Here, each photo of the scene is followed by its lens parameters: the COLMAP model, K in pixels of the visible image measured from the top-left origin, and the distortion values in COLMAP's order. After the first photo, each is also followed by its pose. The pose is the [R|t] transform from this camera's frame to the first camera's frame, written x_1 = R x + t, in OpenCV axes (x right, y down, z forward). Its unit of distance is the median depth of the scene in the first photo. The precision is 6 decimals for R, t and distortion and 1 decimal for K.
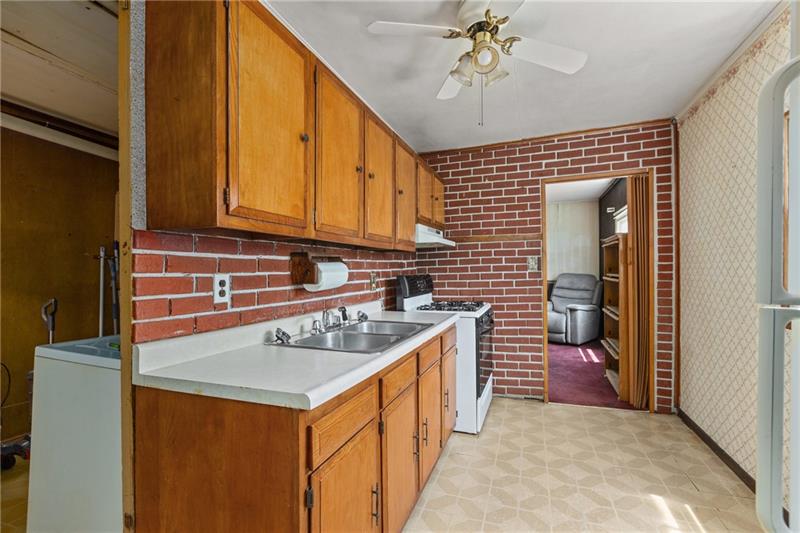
lens RADIAL K [[369.7, 0, 401.3], [0, 369.7, 268.0], [0, 0, 1]] dist [-0.001189, -0.000619]
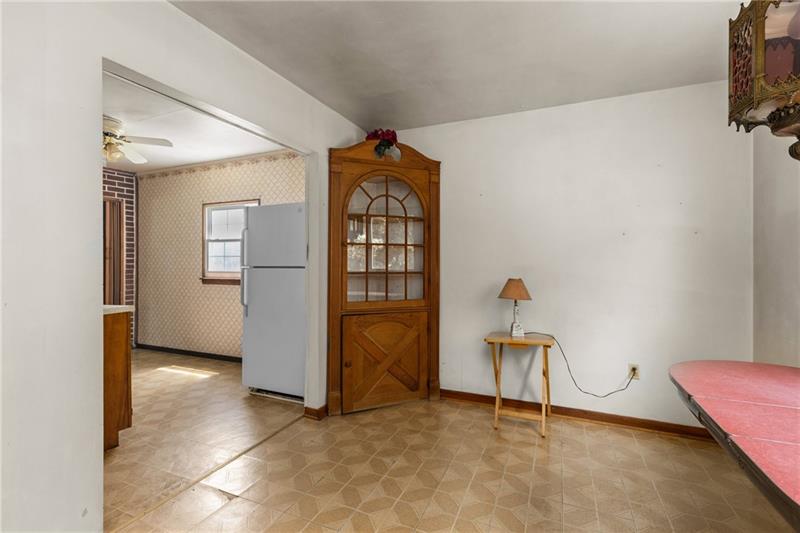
lens RADIAL K [[369.7, 0, 399.9], [0, 369.7, 265.6], [0, 0, 1]] dist [-0.001189, -0.000619]
pose [[0.076859, 0.005731, 0.997025, -0.847025], [-0.004472, 0.999975, -0.005404, 0.022878], [-0.997032, -0.004044, 0.076883, -0.339411]]
